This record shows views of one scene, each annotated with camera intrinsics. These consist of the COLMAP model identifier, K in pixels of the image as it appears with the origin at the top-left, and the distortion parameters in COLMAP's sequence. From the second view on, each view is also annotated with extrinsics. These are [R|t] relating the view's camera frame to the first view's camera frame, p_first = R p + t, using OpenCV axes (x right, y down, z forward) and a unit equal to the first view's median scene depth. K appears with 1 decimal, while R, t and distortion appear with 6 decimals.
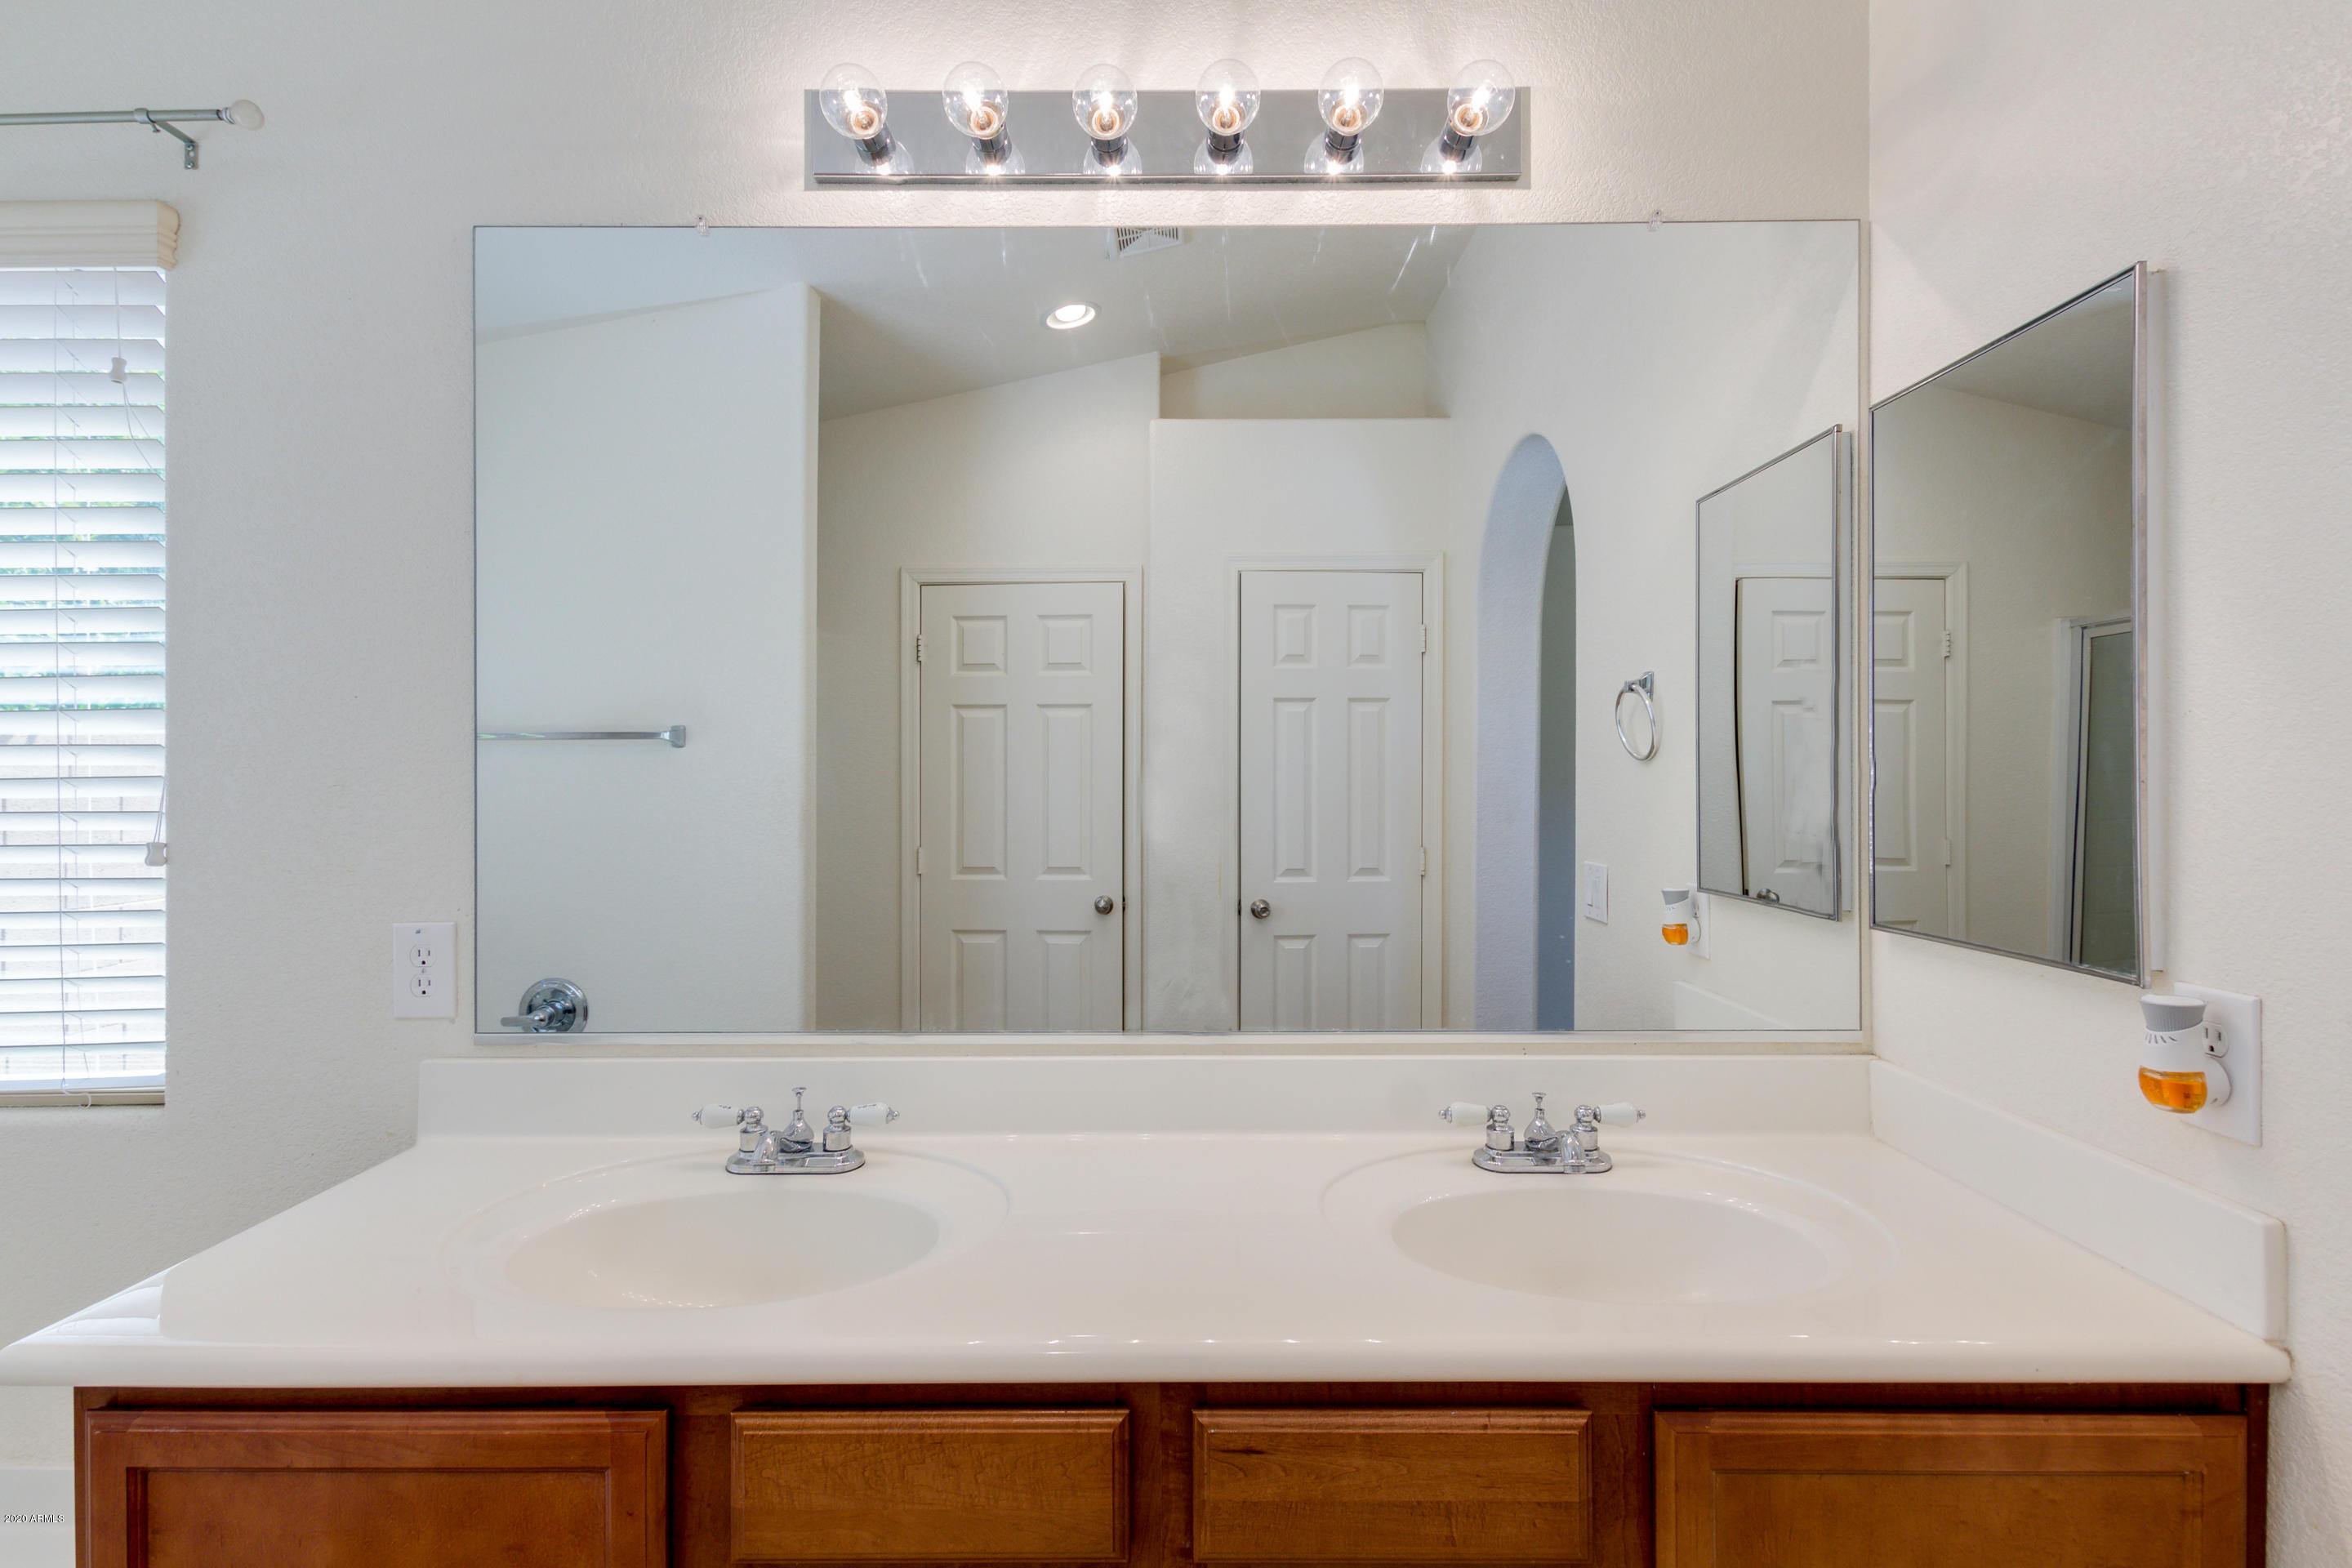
lens RADIAL K [[1161.5, 0, 1168.8], [0, 1161.5, 782.9], [0, 0, 1]] dist [0.011386, -0.003085]
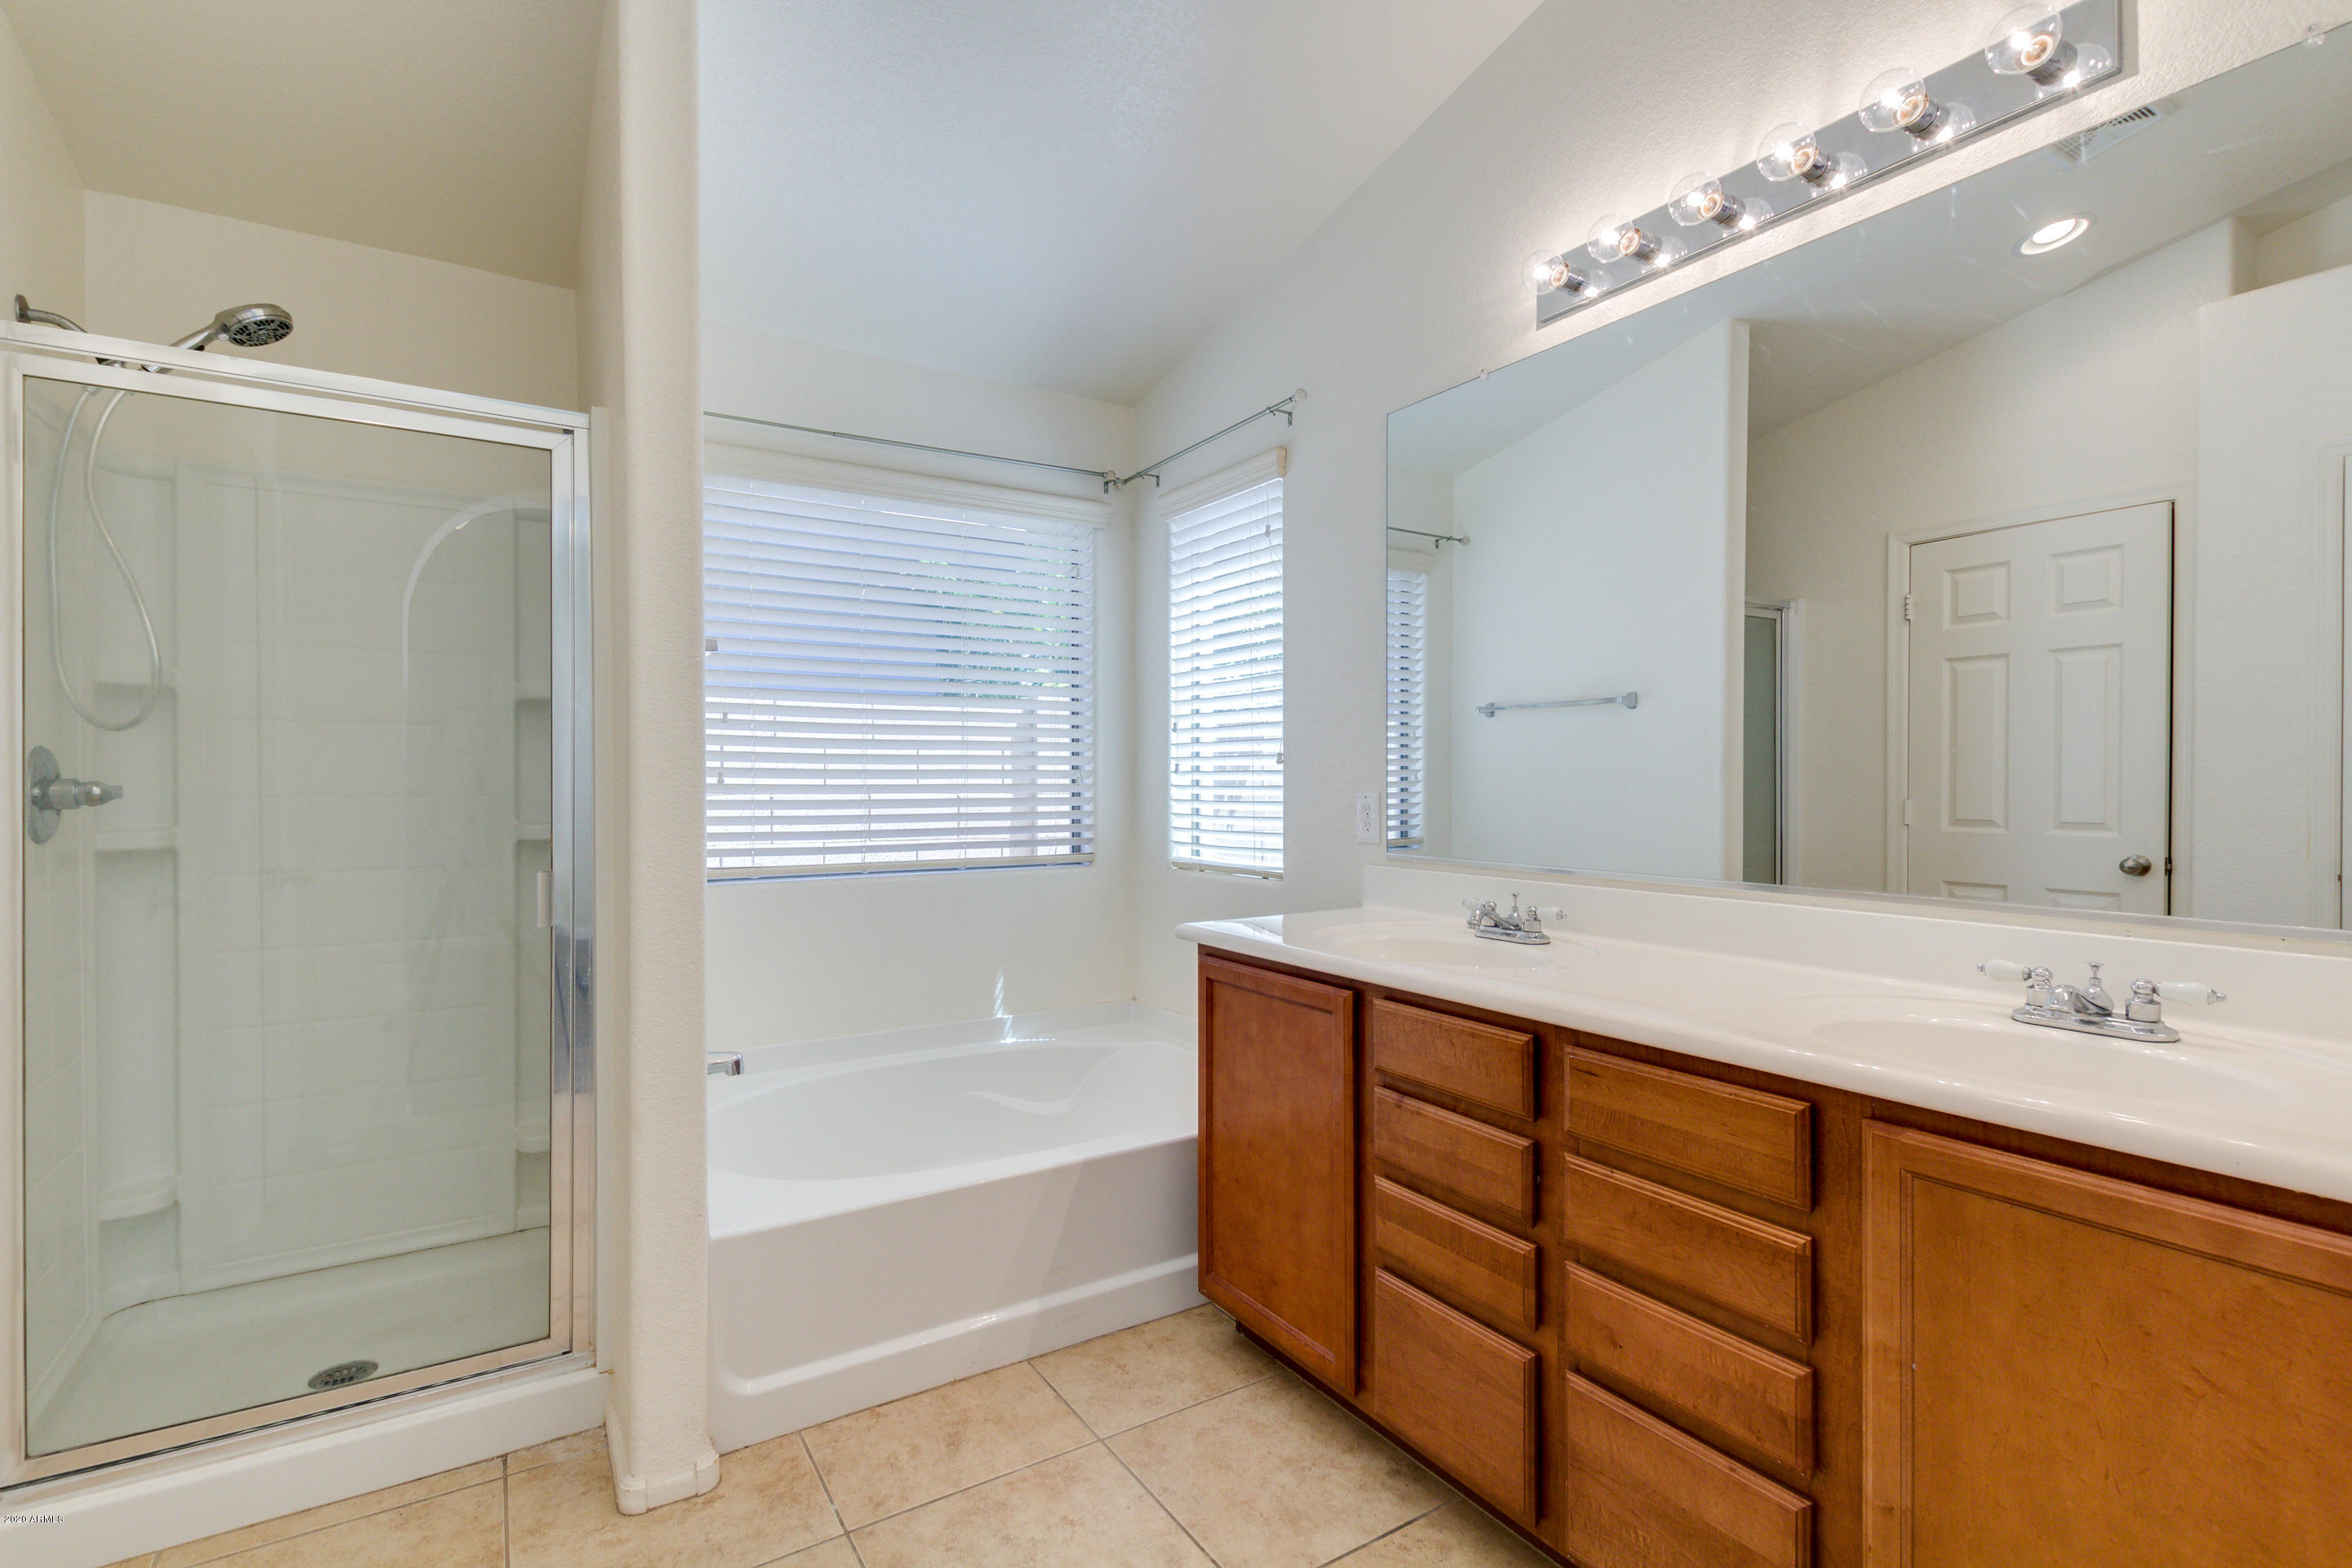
lens RADIAL K [[1082.2, 0, 1180.9], [0, 1082.2, 786.5], [0, 0, 1]] dist [0.004207, -0.000754]
pose [[0.547862, 0.004154, -0.836558, 0.655957], [0.003491, 0.999968, 0.007251, 0.095954], [0.836561, -0.006893, 0.547830, -0.208661]]
